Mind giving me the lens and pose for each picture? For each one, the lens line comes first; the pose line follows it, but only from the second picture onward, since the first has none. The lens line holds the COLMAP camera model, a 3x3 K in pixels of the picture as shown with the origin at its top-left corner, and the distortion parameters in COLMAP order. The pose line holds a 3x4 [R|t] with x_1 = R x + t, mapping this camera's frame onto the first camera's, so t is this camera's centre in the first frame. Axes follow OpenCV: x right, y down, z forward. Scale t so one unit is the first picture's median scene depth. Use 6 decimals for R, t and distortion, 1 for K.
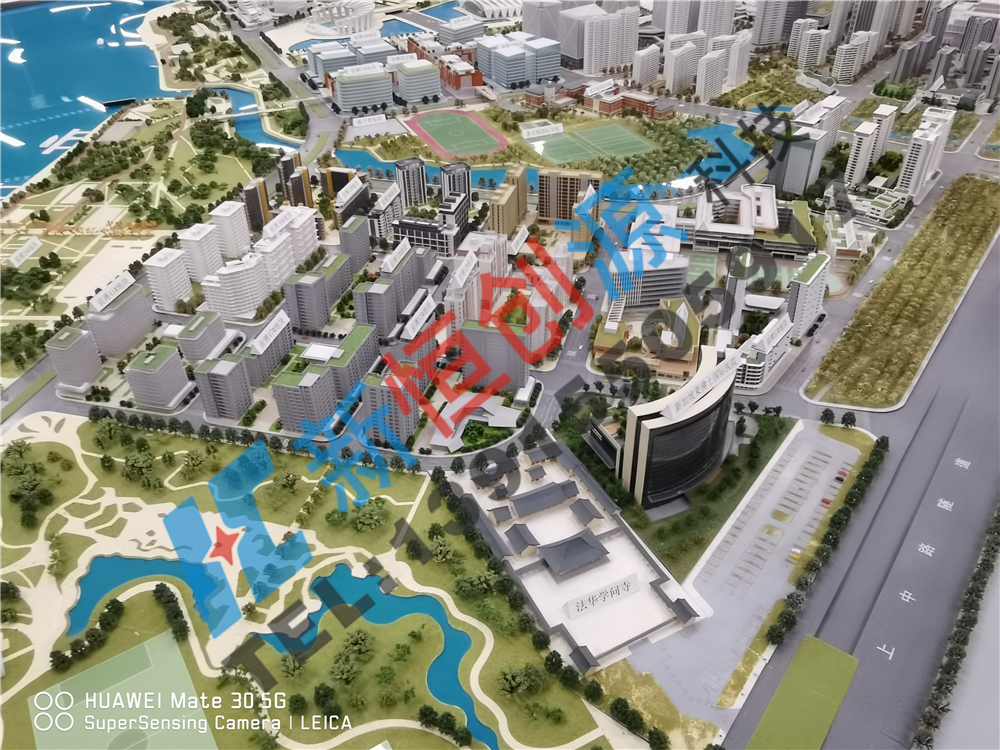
lens RADIAL K [[769.7, 0, 500.9], [0, 769.7, 377.1], [0, 0, 1]] dist [-0.046976, 0.020818]
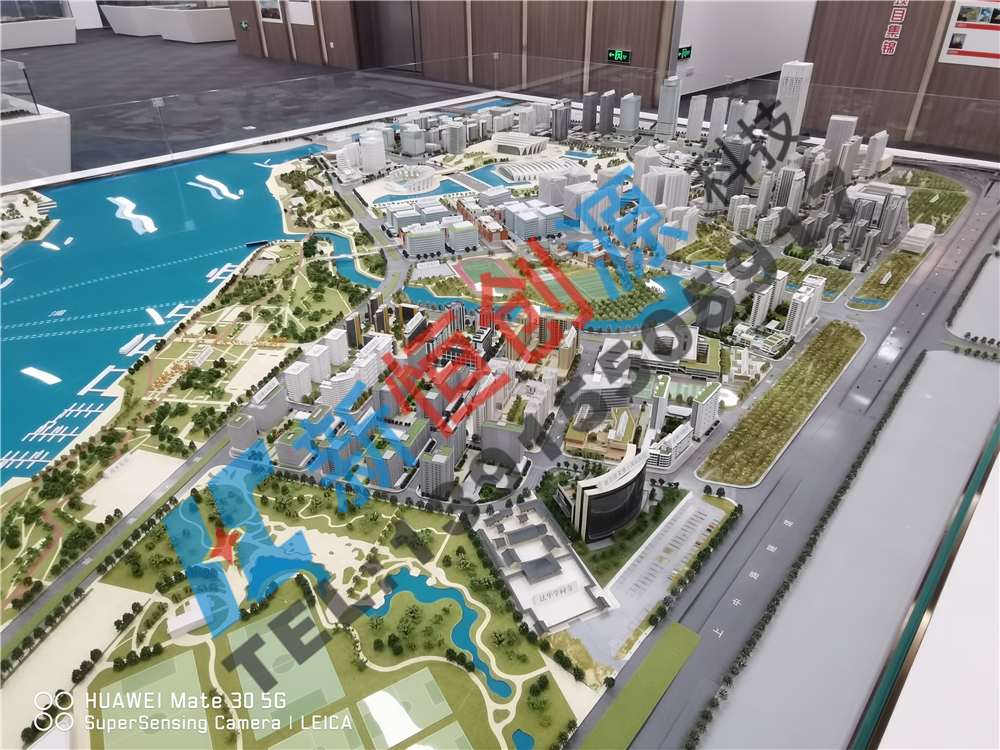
lens RADIAL K [[665.1, 0, 504.1], [0, 665.1, 369.7], [0, 0, 1]] dist [-0.051039, -0.001848]
pose [[0.998722, 0.036672, -0.034774, 0.035451], [-0.039428, 0.995836, -0.082197, -0.059925], [0.031615, 0.083463, 0.996009, -0.361374]]
